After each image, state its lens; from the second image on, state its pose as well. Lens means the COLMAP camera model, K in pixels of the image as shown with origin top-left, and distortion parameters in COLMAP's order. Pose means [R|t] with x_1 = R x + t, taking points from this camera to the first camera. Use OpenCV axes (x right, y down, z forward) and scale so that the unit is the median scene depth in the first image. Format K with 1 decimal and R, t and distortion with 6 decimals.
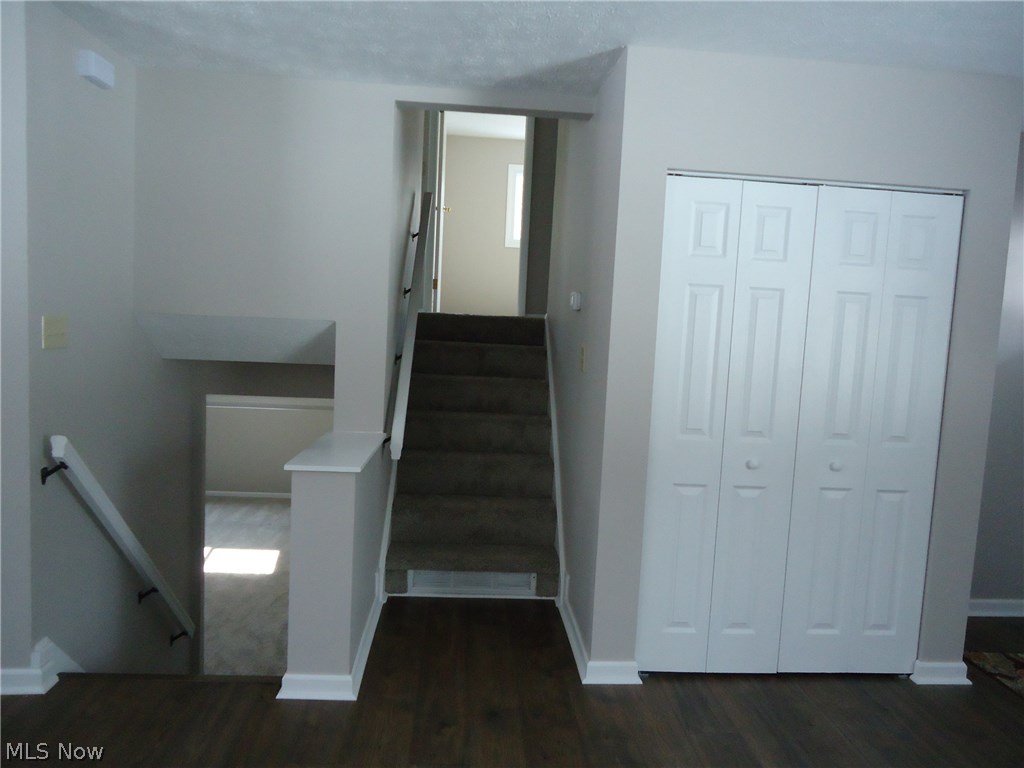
lens RADIAL K [[754.7, 0, 525.8], [0, 754.7, 382.3], [0, 0, 1]] dist [-0.006246, -0.005234]
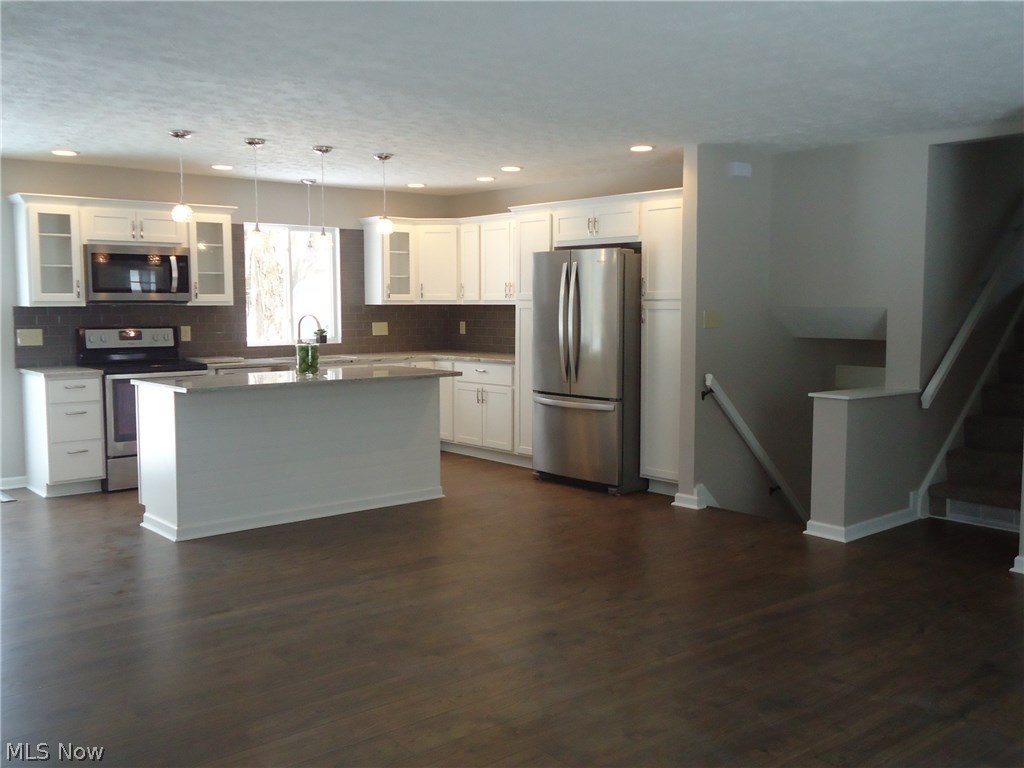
lens RADIAL K [[971.2, 0, 516.3], [0, 971.2, 378.9], [0, 0, 1]] dist [0.044557, -0.008134]
pose [[0.593666, 0.020672, -0.804446, 0.918048], [-0.040103, 0.999188, -0.003919, 0.097710], [0.803712, 0.034587, 0.594013, -0.728263]]
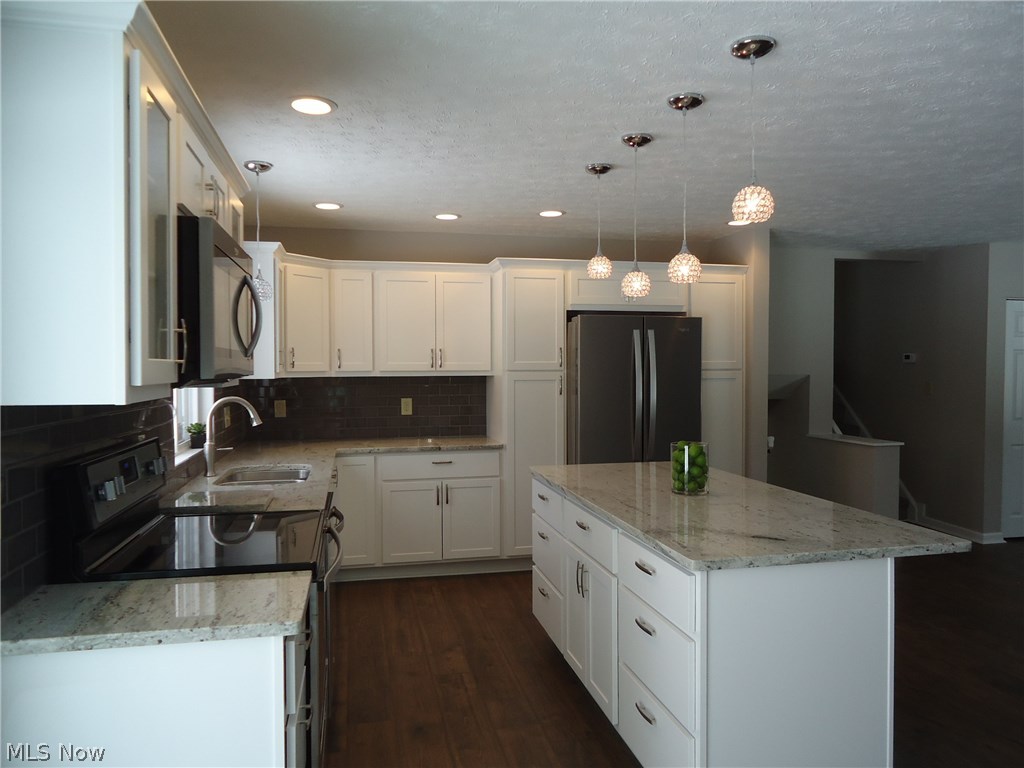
lens RADIAL K [[739.1, 0, 514.8], [0, 739.1, 382.1], [0, 0, 1]] dist [-0.008438, 0.001177]
pose [[0.988092, -0.050214, 0.145437, -1.410645], [0.058593, 0.996825, -0.053906, -0.008896], [-0.142268, 0.061786, 0.987898, -0.803697]]
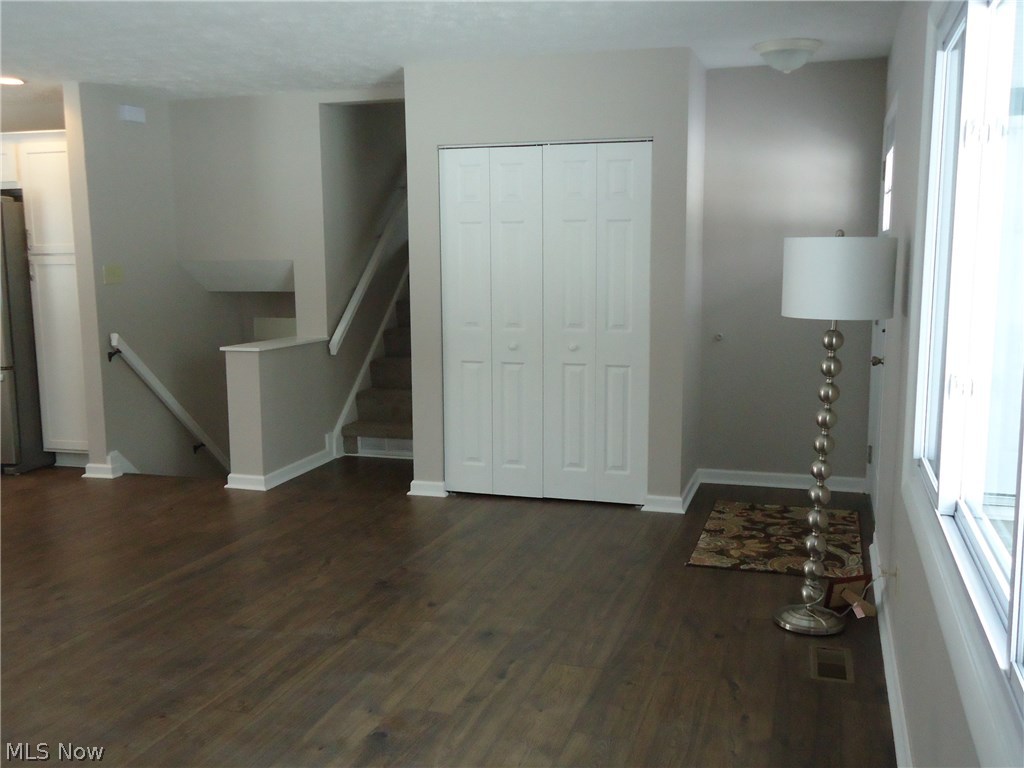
lens RADIAL K [[971.2, 0, 516.3], [0, 971.2, 378.9], [0, 0, 1]] dist [0.044557, -0.008134]
pose [[0.928350, -0.006780, -0.371646, 0.963771], [0.022624, 0.999011, 0.038290, 0.096877], [0.371019, -0.043954, 0.927585, -0.682348]]
